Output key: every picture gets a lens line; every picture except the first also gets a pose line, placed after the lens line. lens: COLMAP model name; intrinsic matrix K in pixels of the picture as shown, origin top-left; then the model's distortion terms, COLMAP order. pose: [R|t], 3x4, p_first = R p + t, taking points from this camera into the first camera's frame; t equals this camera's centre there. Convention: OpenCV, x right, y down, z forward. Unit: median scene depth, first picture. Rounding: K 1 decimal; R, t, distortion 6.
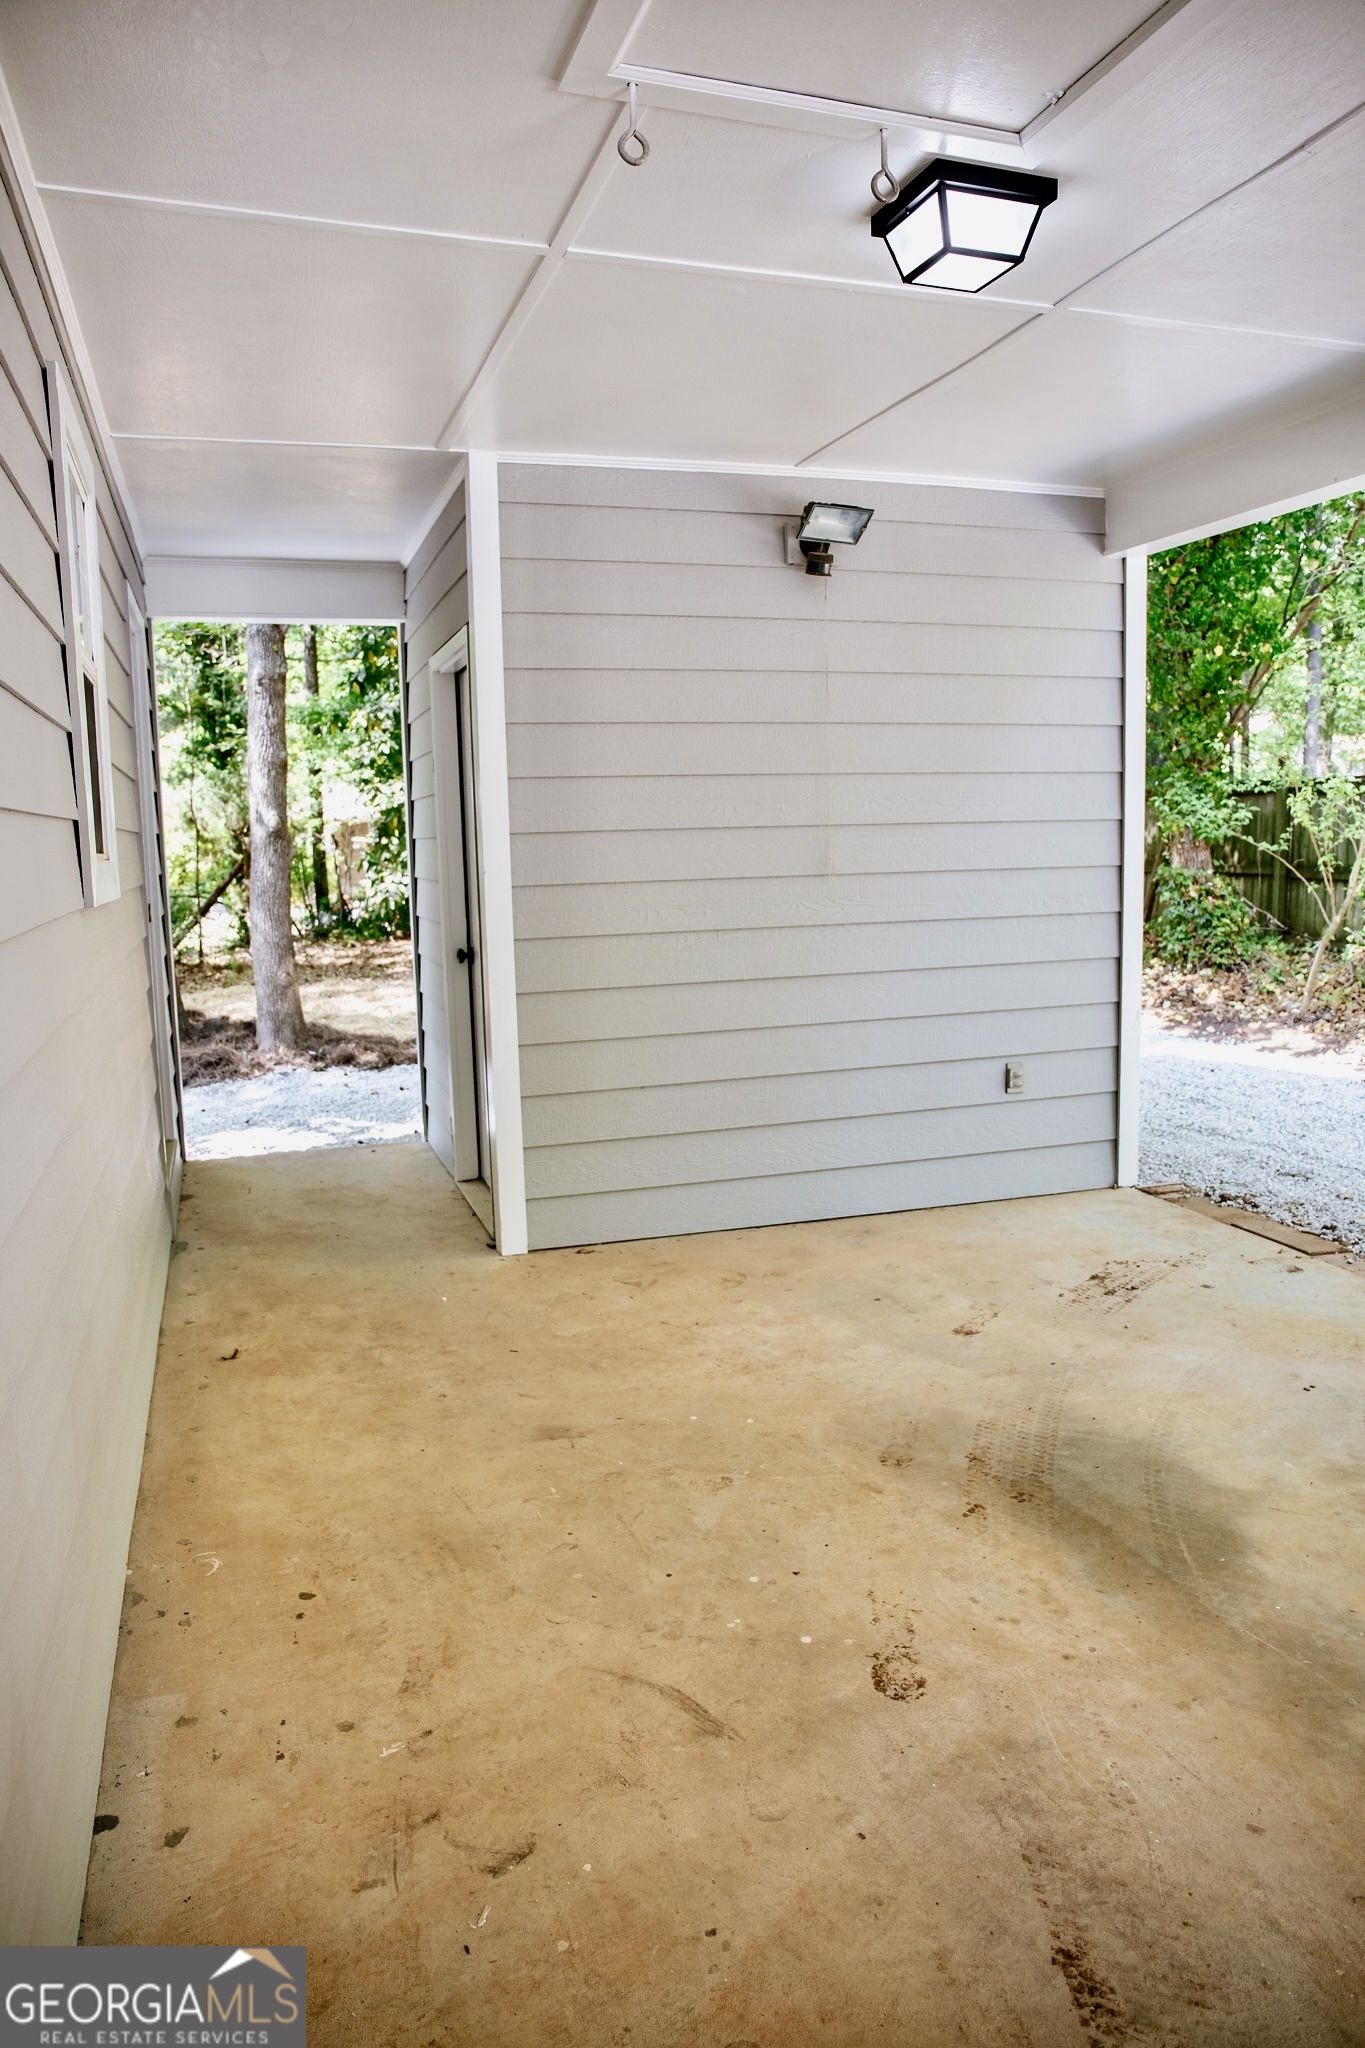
lens RADIAL K [[1382.7, 0, 685.7], [0, 1382.7, 1013.3], [0, 0, 1]] dist [-0.098853, 0.099842]
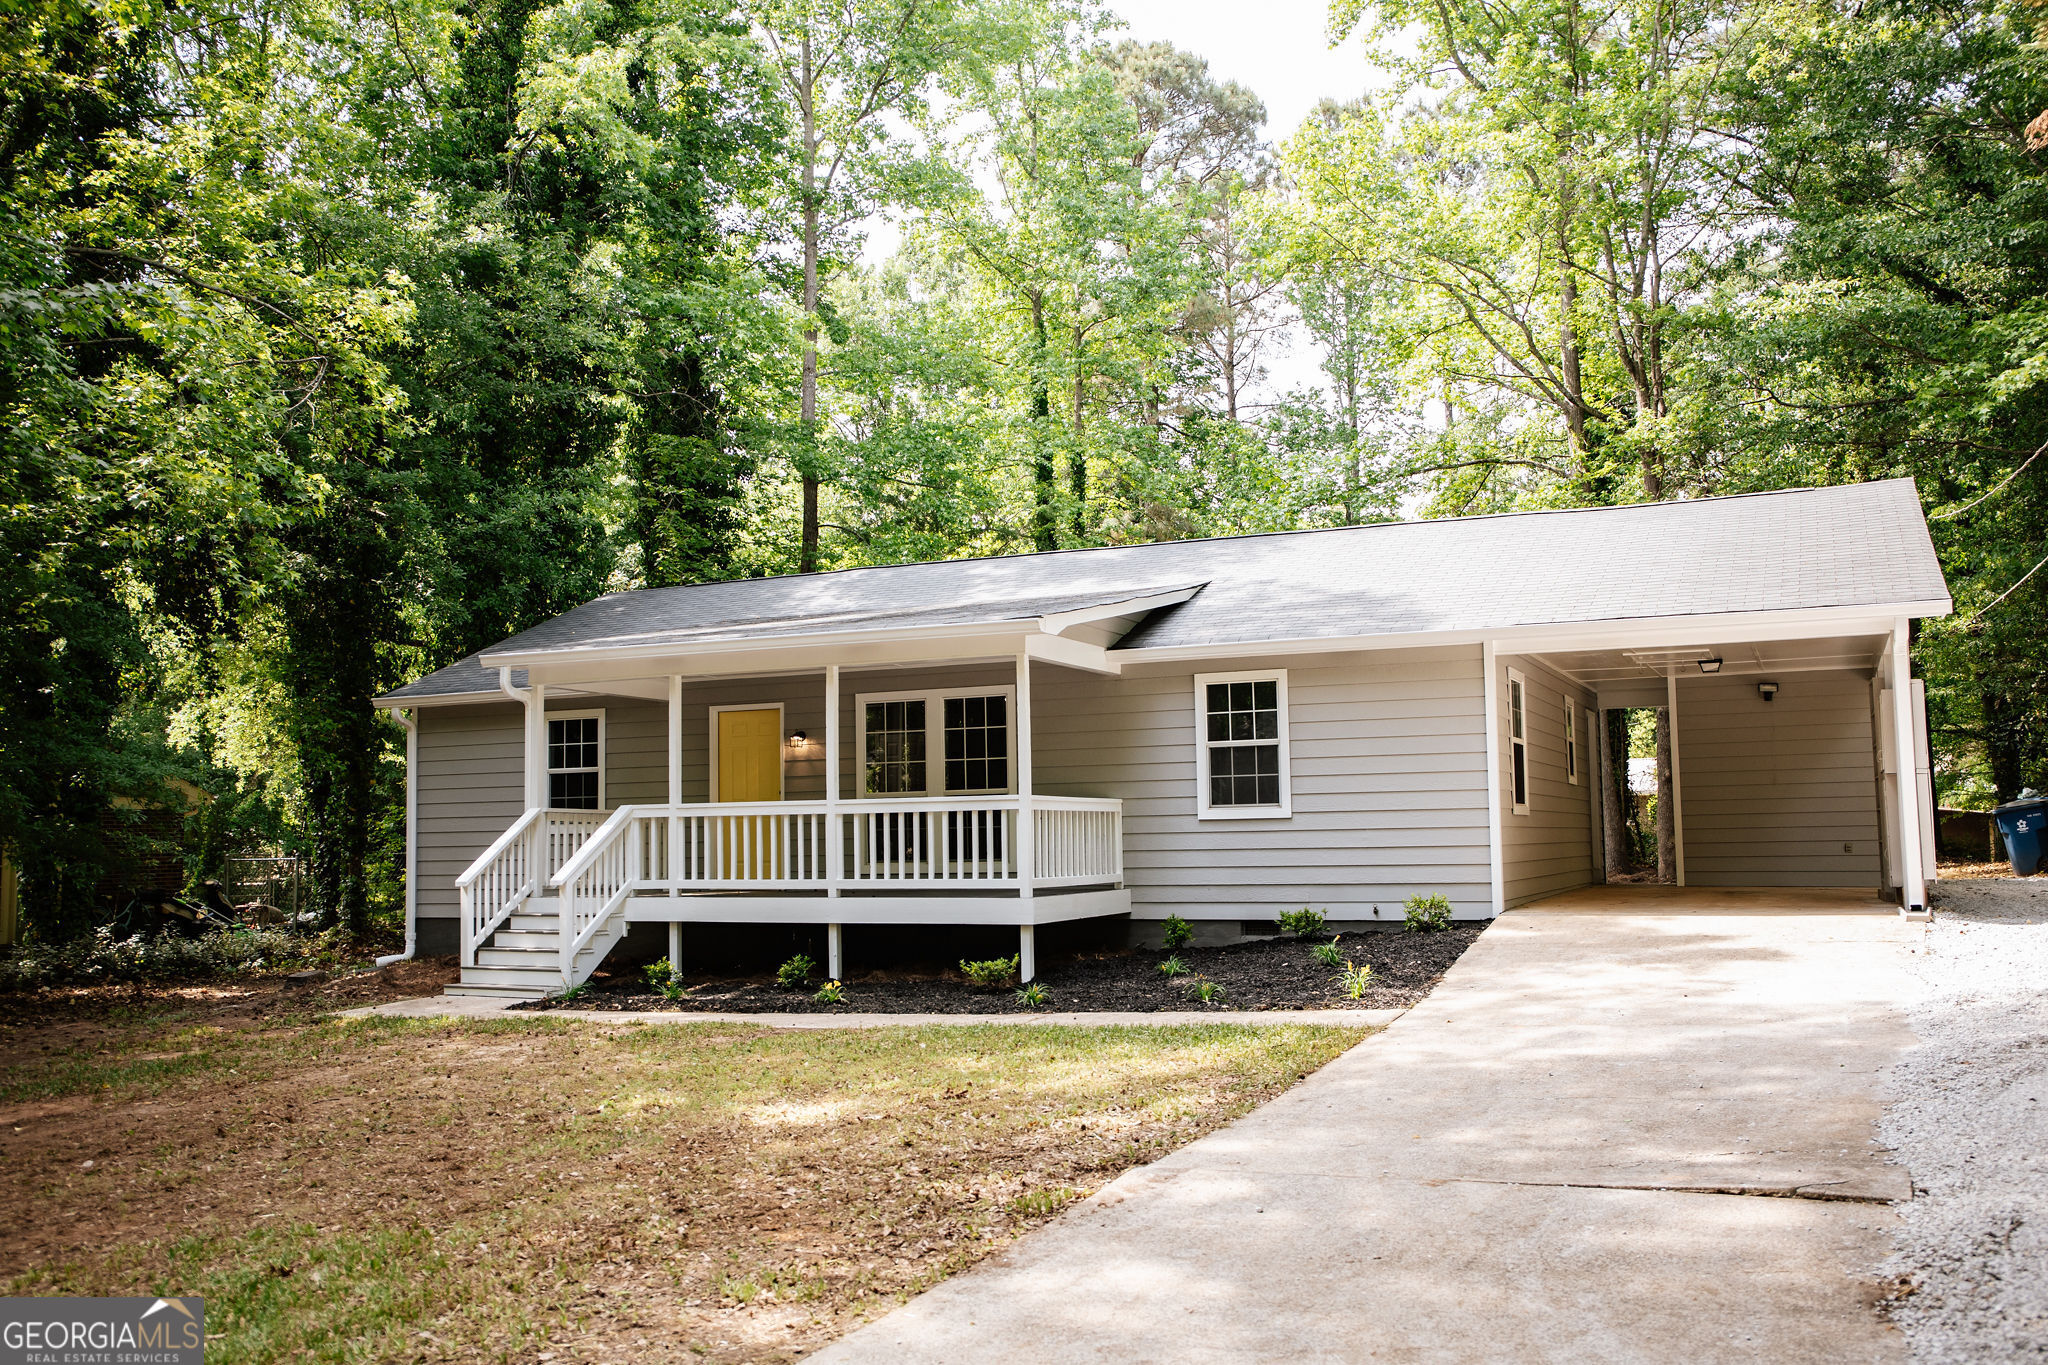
lens RADIAL K [[1798.7, 0, 1024.0], [0, 1798.7, 682.5], [0, 0, 1]] dist [-0.059762, 0.134234]
pose [[0.739973, -0.045710, -0.671082, 1.673093], [-0.090235, 0.981924, -0.166381, 0.549565], [0.666557, 0.183672, 0.722472, -3.427259]]
